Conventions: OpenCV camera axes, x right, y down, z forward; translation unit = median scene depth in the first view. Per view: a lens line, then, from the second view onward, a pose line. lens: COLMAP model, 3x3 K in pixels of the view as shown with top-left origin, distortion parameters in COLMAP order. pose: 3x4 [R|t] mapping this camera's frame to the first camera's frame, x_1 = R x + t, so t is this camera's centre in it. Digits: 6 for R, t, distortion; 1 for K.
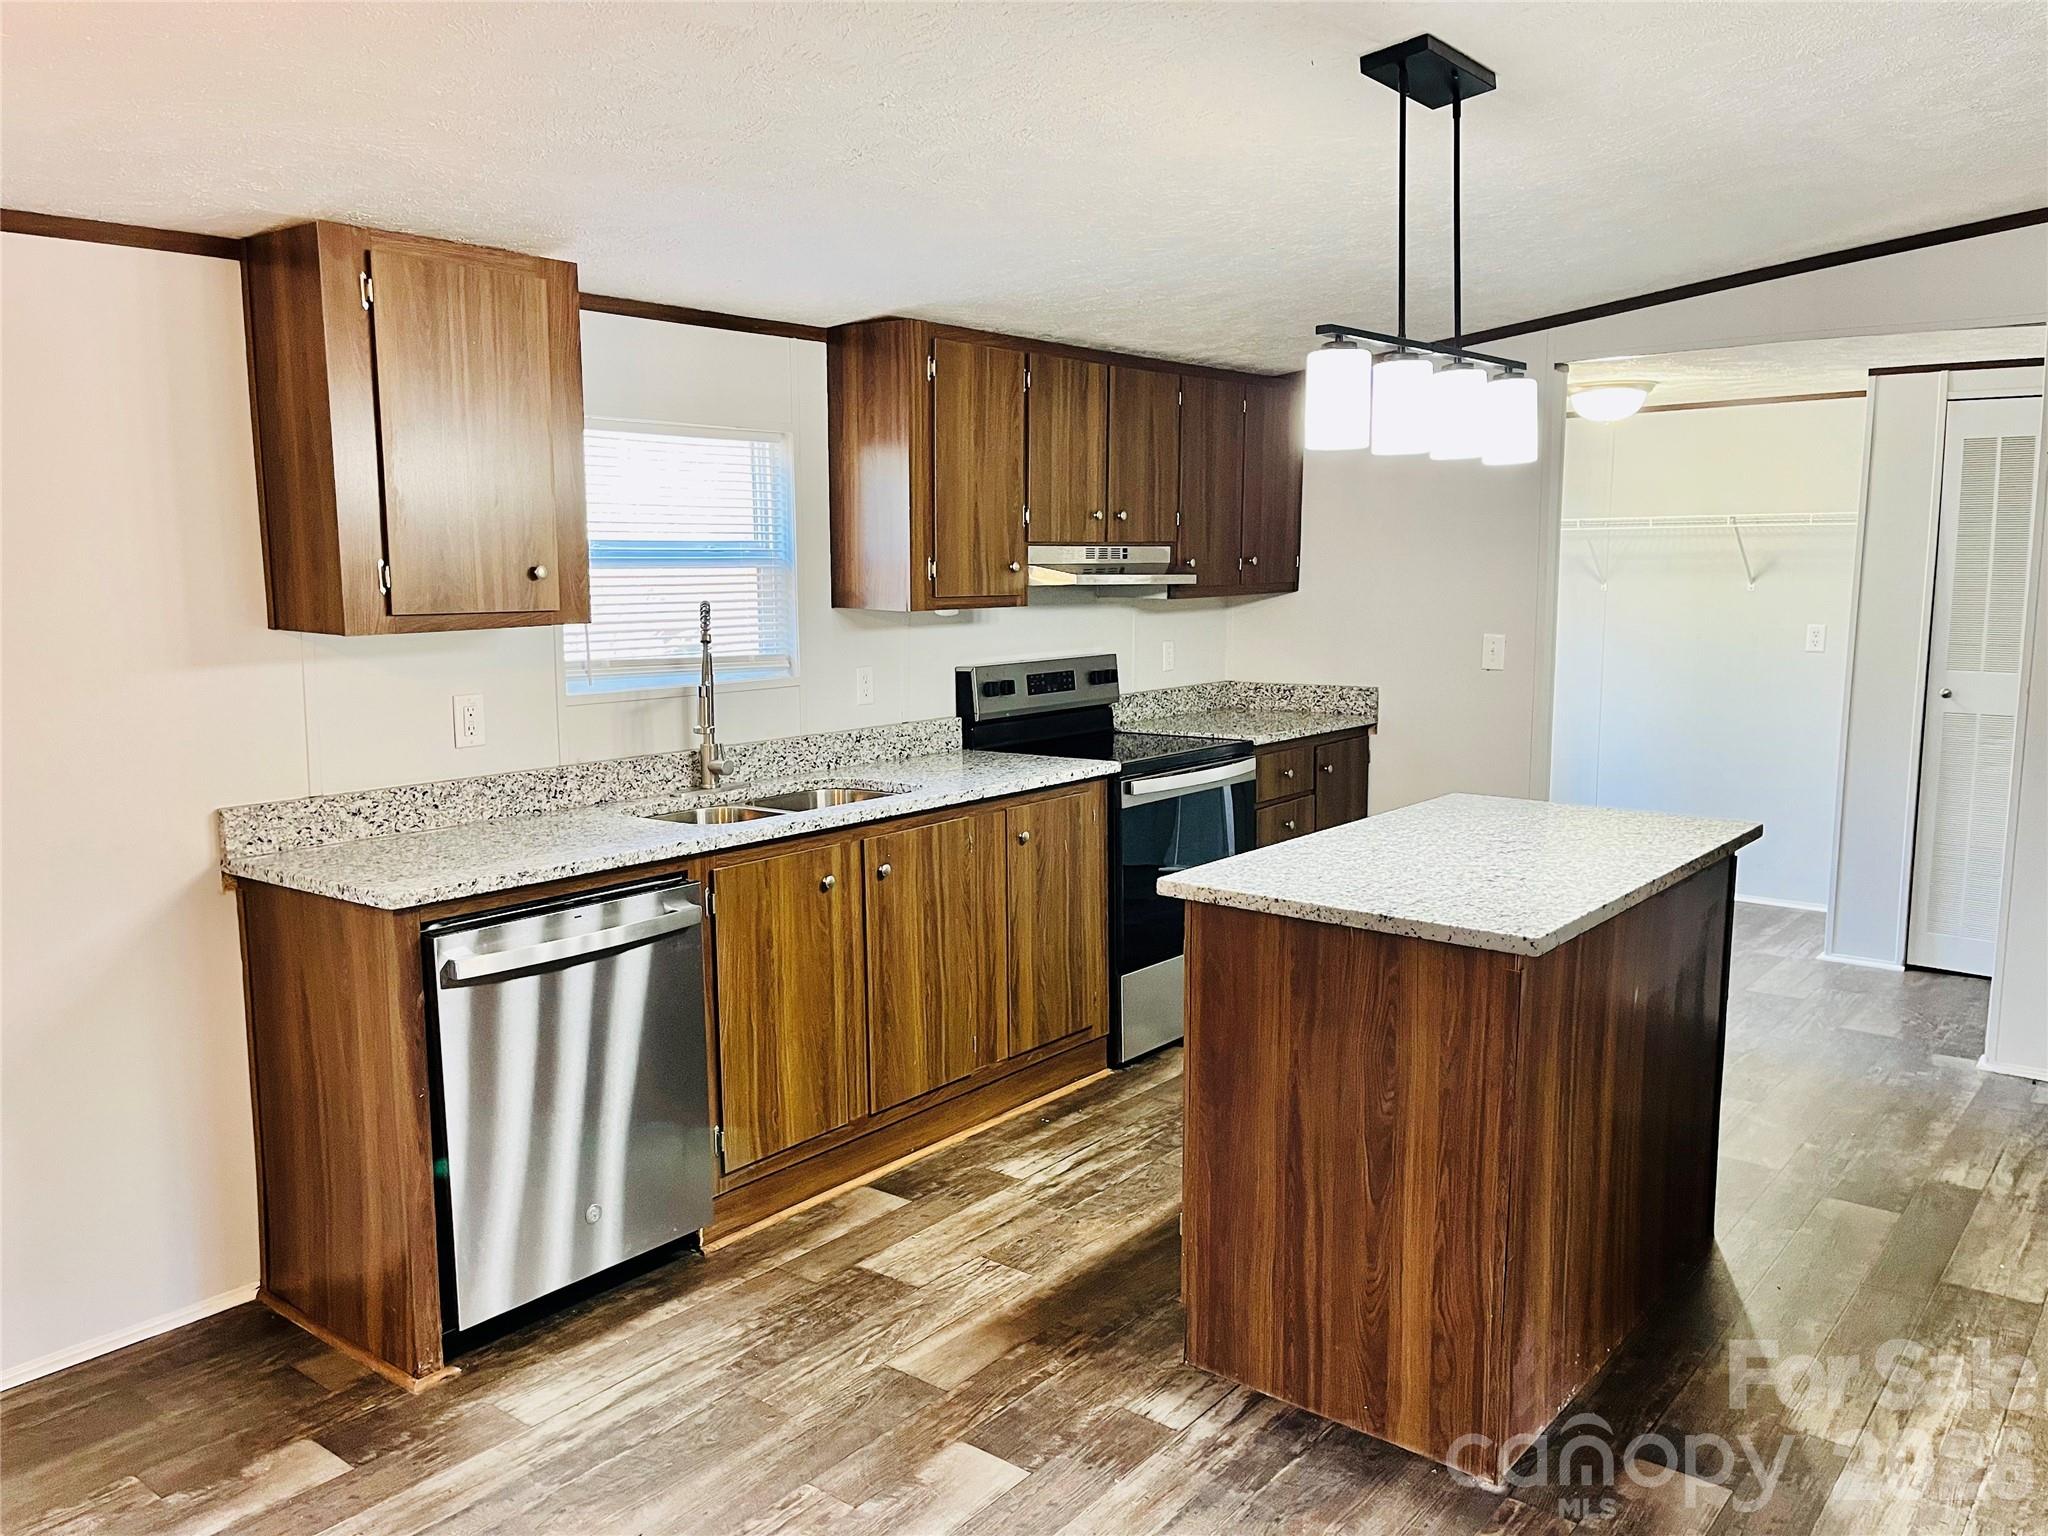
lens RADIAL K [[1557.6, 0, 1024.0], [0, 1557.6, 768.0], [0, 0, 1]] dist [0.103893, -0.128433]
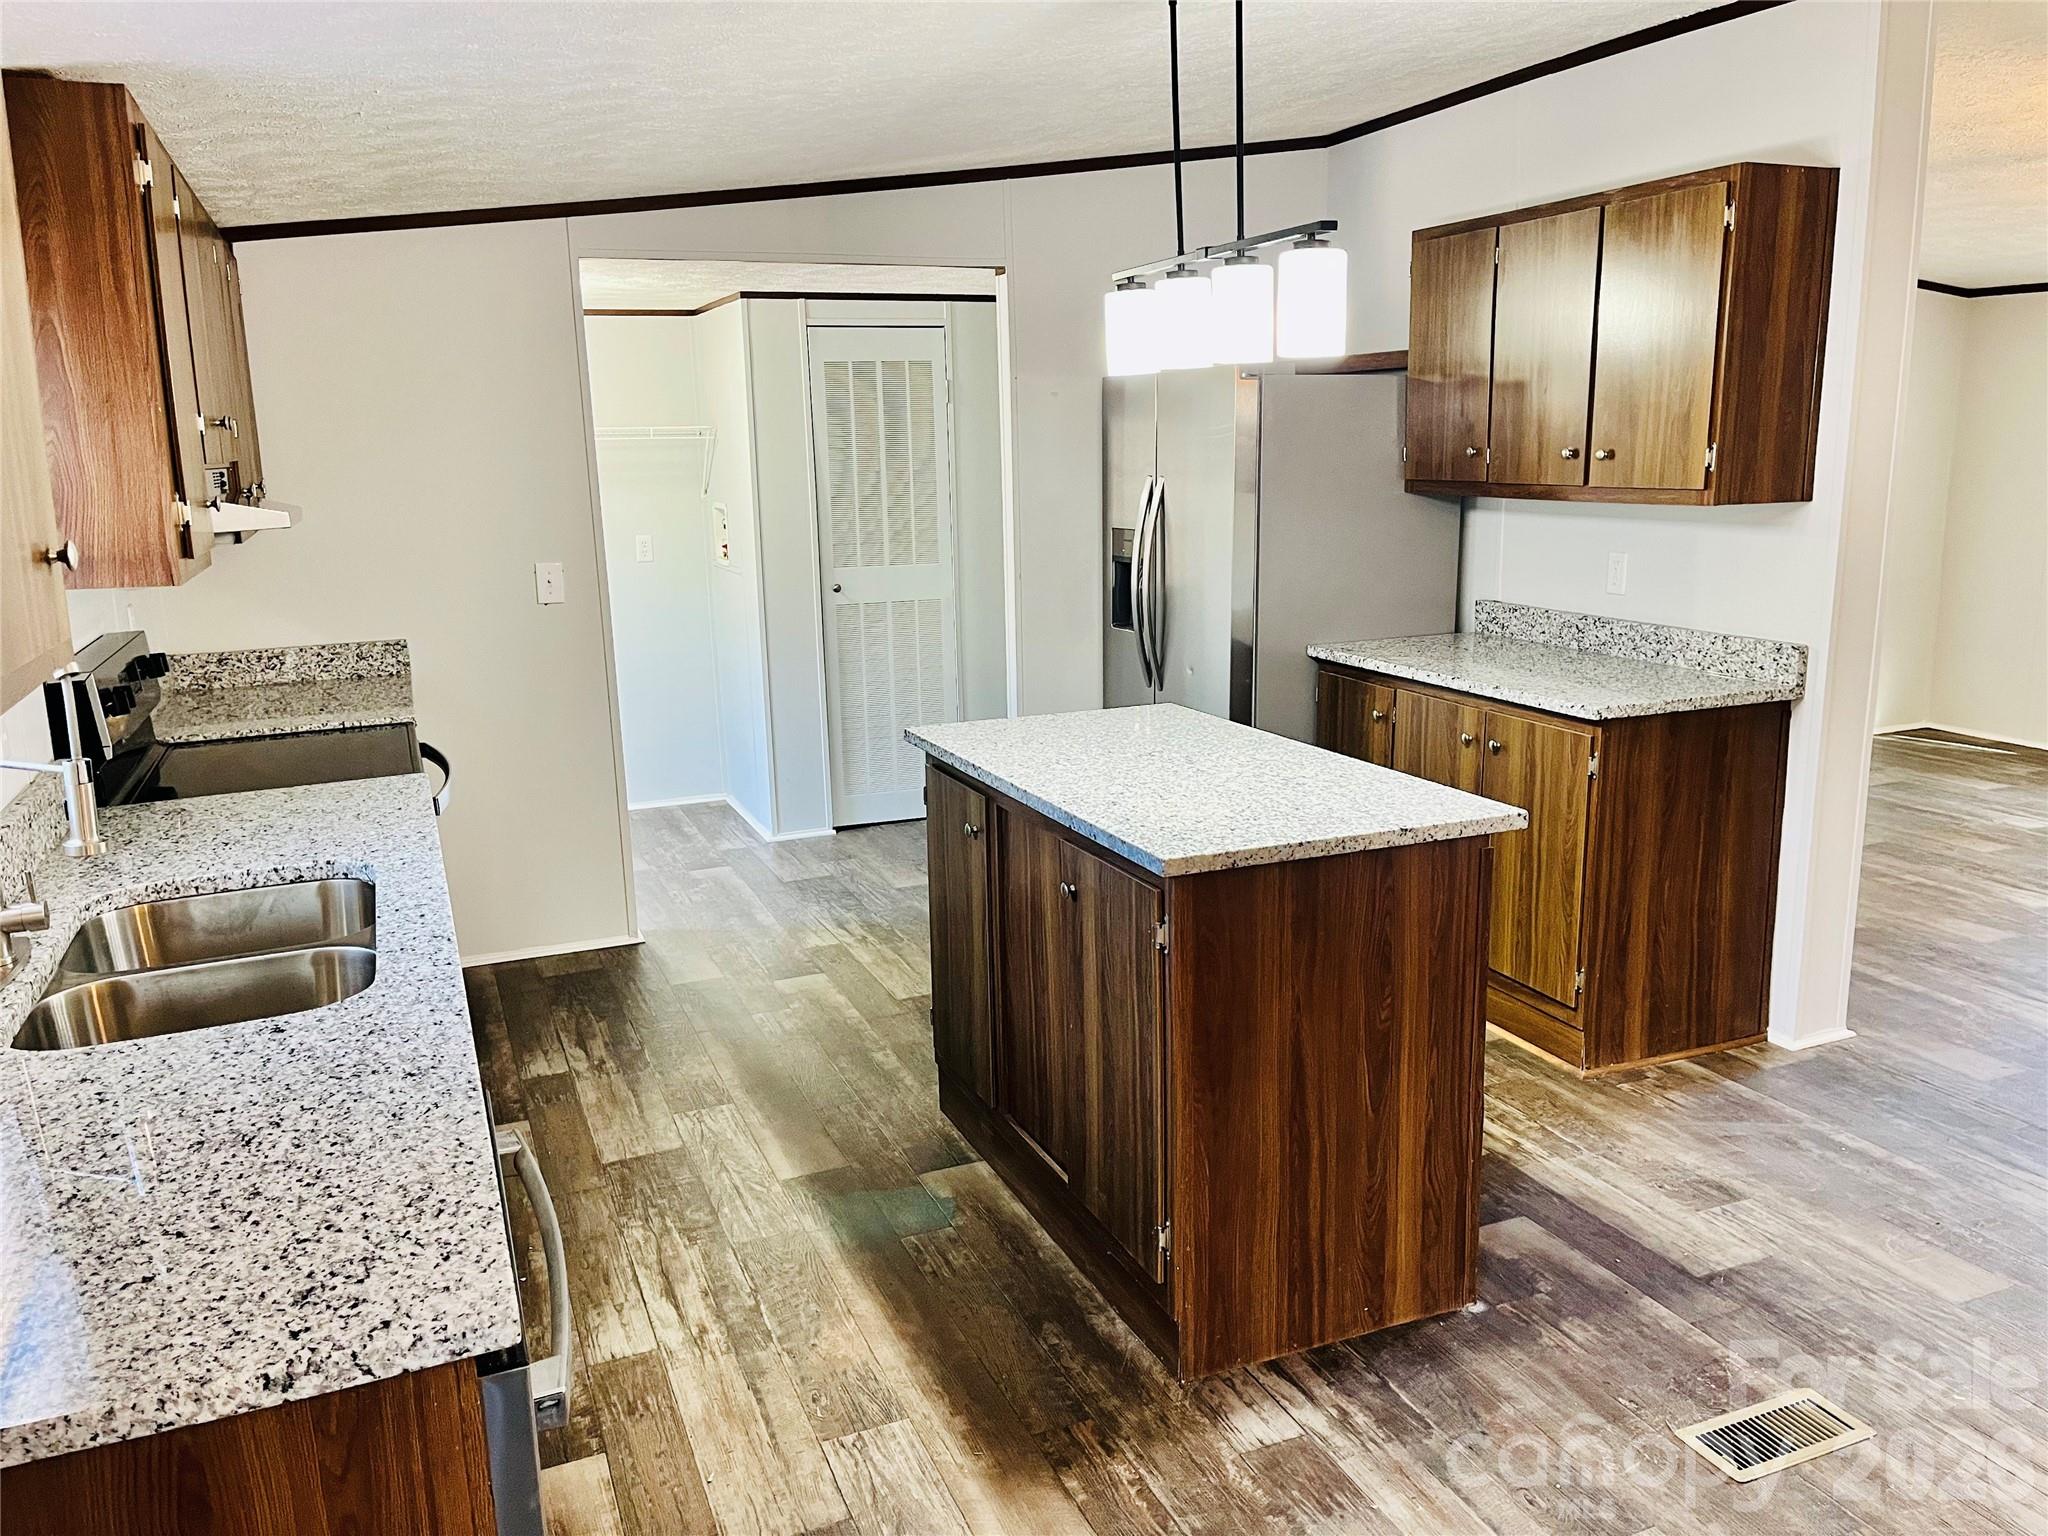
lens RADIAL K [[1557.6, 0, 1024.0], [0, 1557.6, 768.0], [0, 0, 1]] dist [0.103893, -0.128433]
pose [[0.477734, -0.187241, 0.858318, -0.689197], [0.140106, 0.980756, 0.135968, -0.106925], [-0.867260, 0.055299, 0.494775, 0.657573]]
